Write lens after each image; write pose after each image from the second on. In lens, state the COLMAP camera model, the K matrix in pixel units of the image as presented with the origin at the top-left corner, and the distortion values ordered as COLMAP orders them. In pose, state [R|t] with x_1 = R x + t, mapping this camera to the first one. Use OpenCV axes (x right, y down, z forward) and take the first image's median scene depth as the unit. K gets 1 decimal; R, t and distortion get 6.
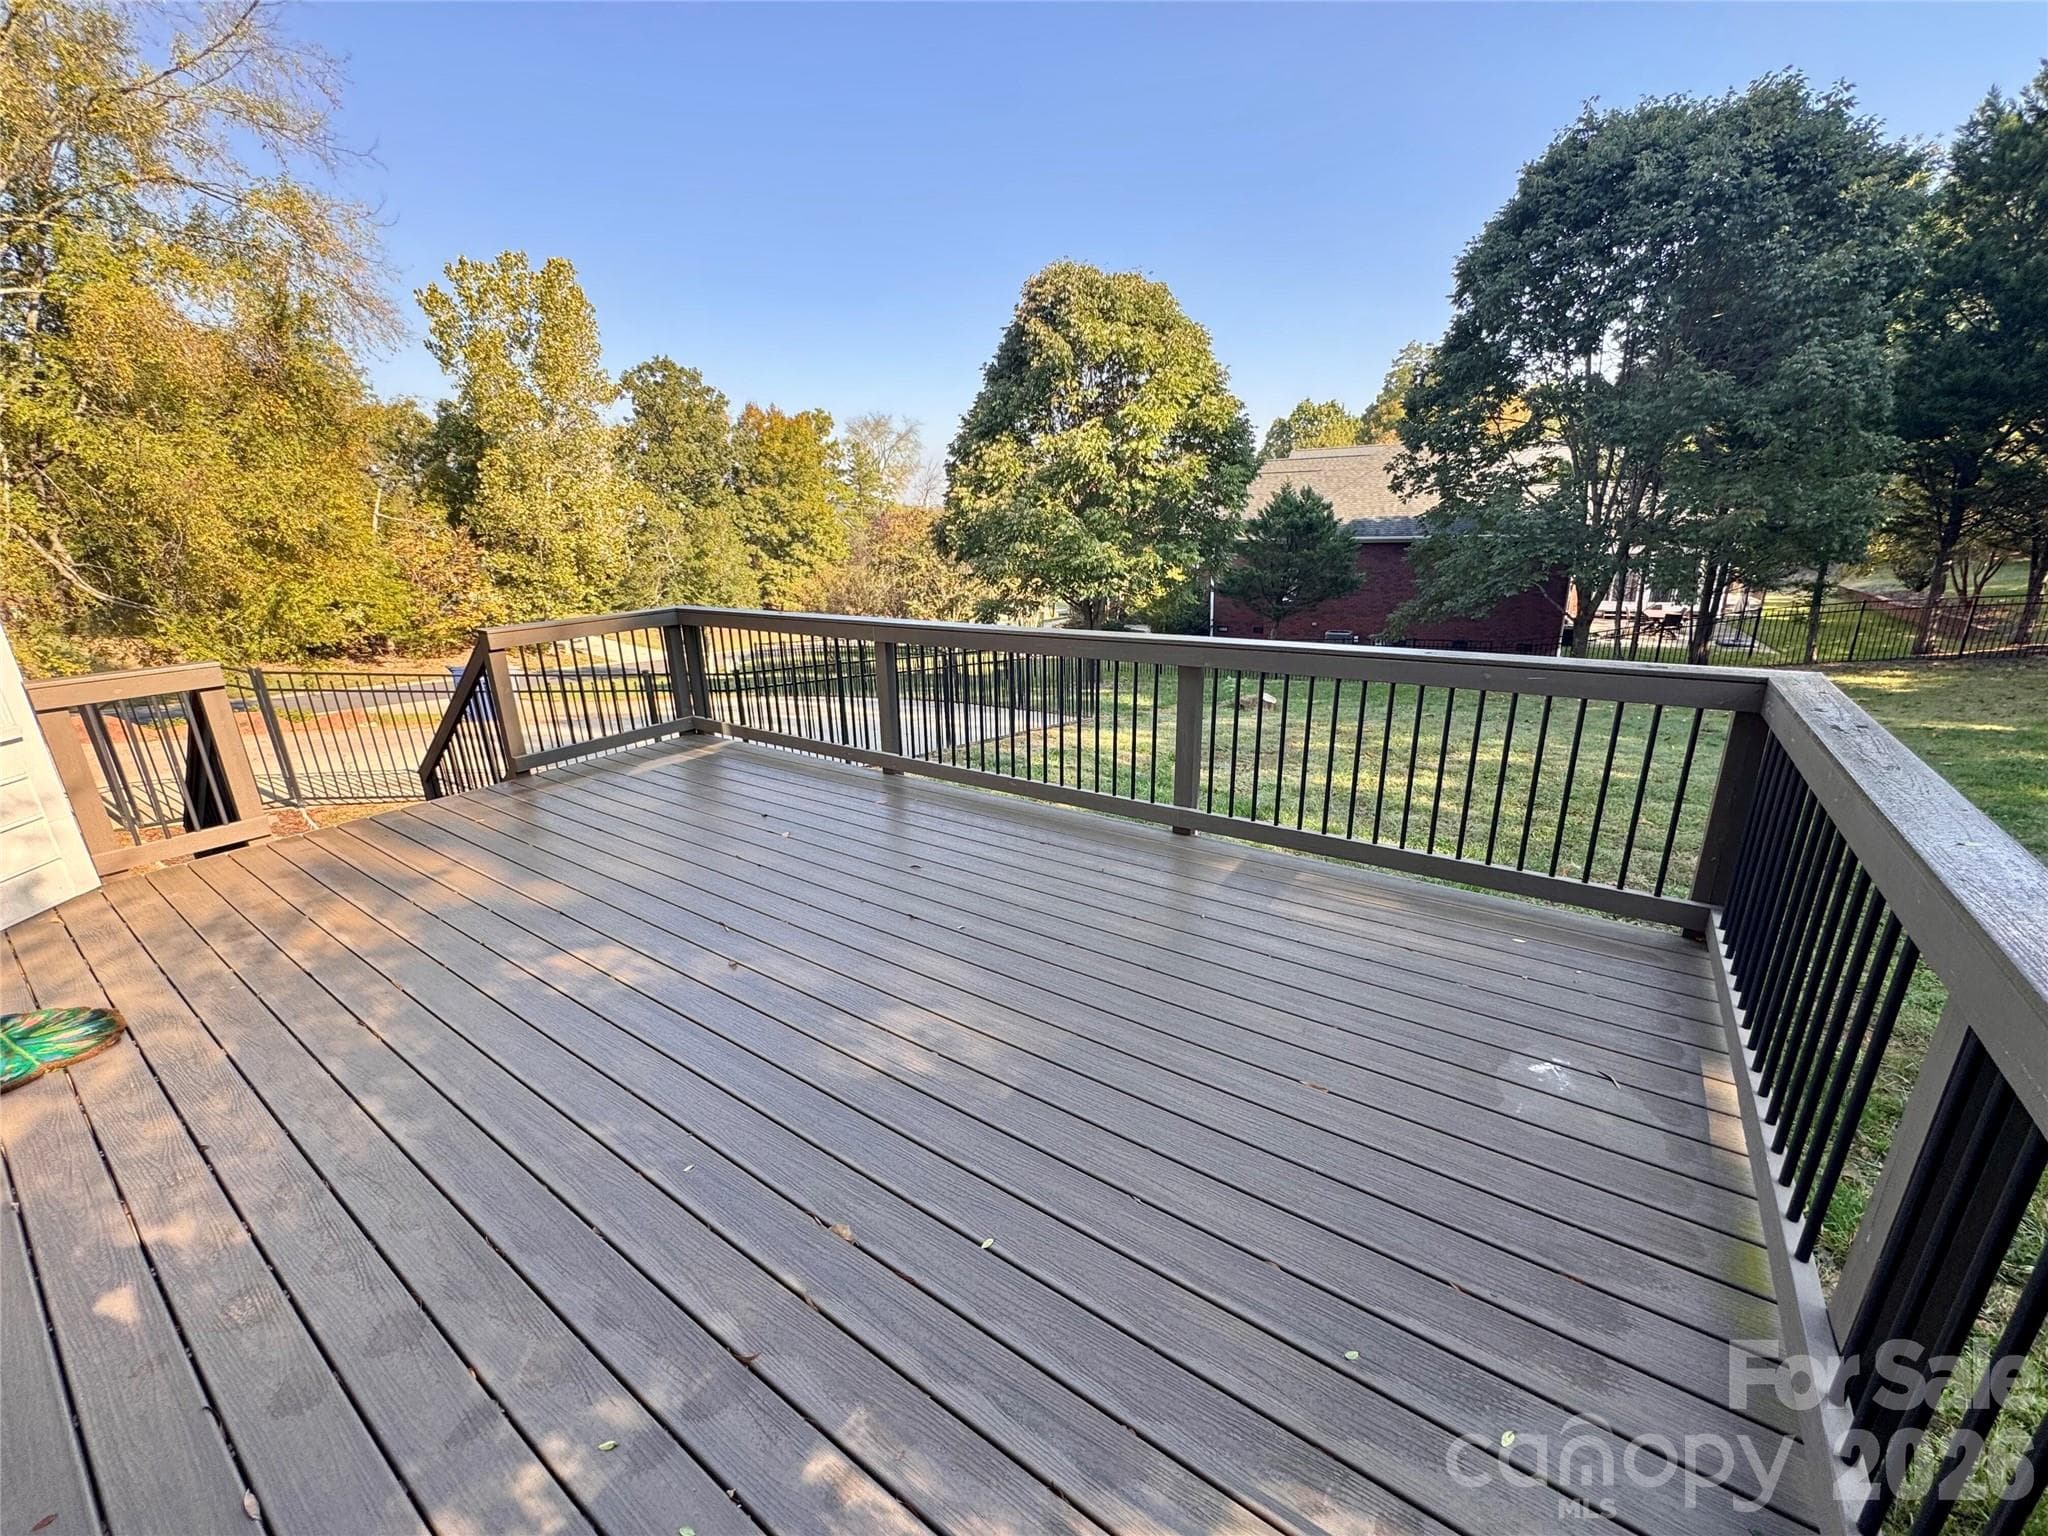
lens RADIAL K [[820.1, 0, 1021.0], [0, 820.1, 776.9], [0, 0, 1]] dist [-0.004024, -0.000037]
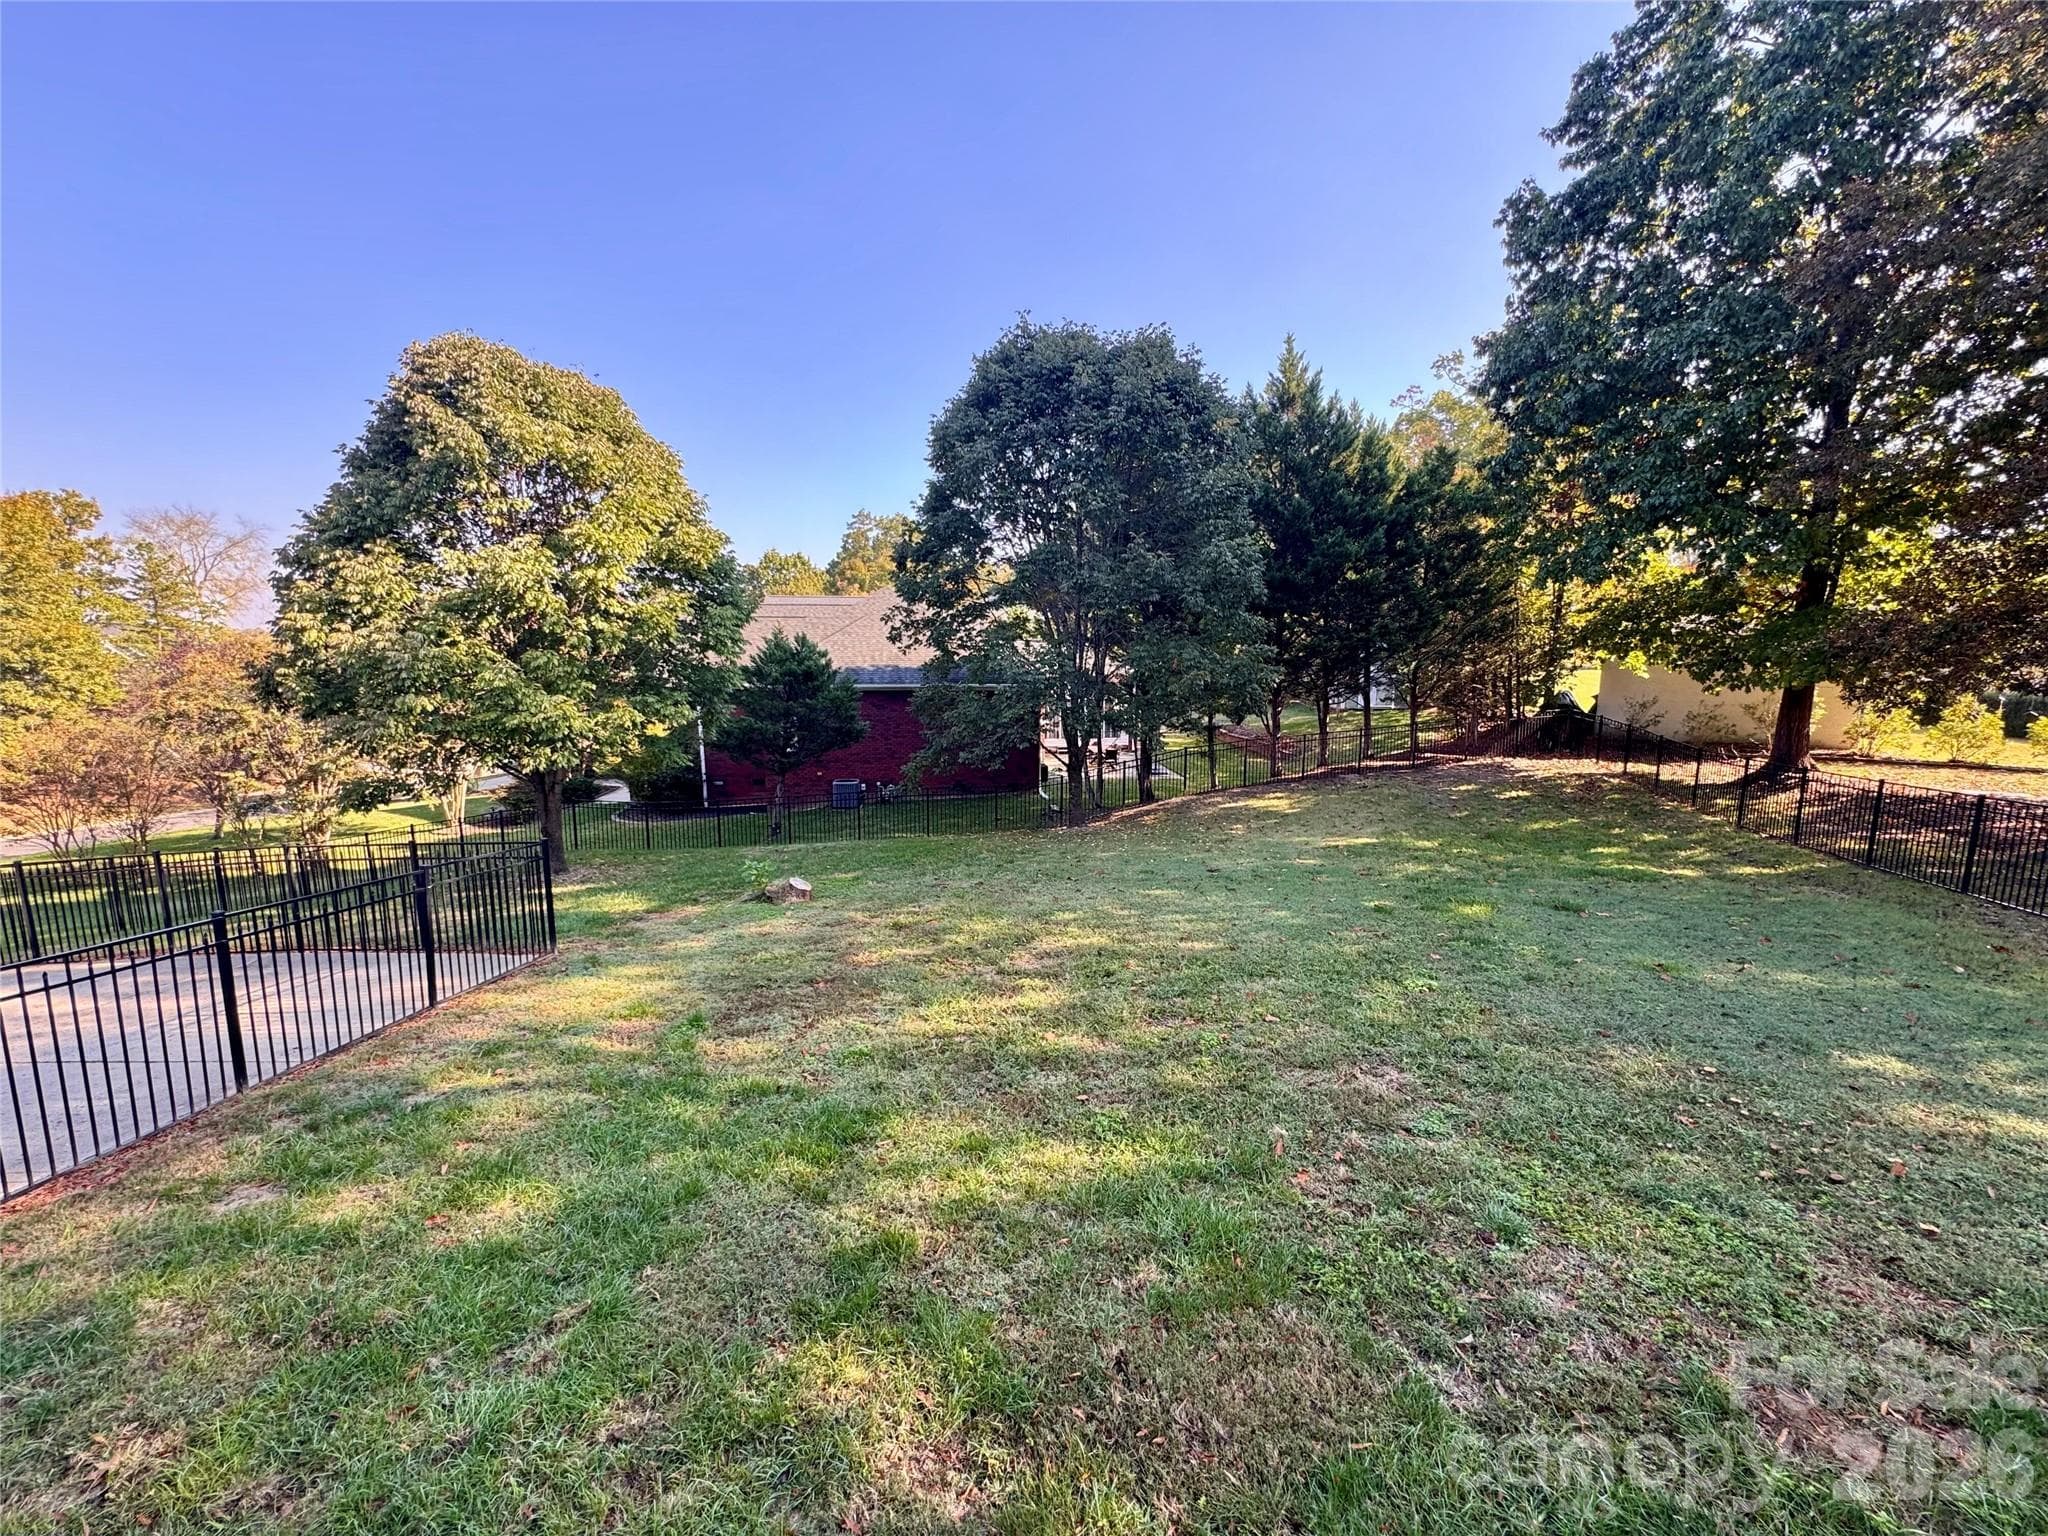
lens RADIAL K [[820.1, 0, 1021.3], [0, 820.1, 769.9], [0, 0, 1]] dist [-0.004024, -0.000037]
pose [[0.820079, -0.050903, 0.569982, 0.020196], [0.147198, 0.981284, -0.124151, -0.063020], [-0.552994, 0.185714, 0.812224, 0.170541]]
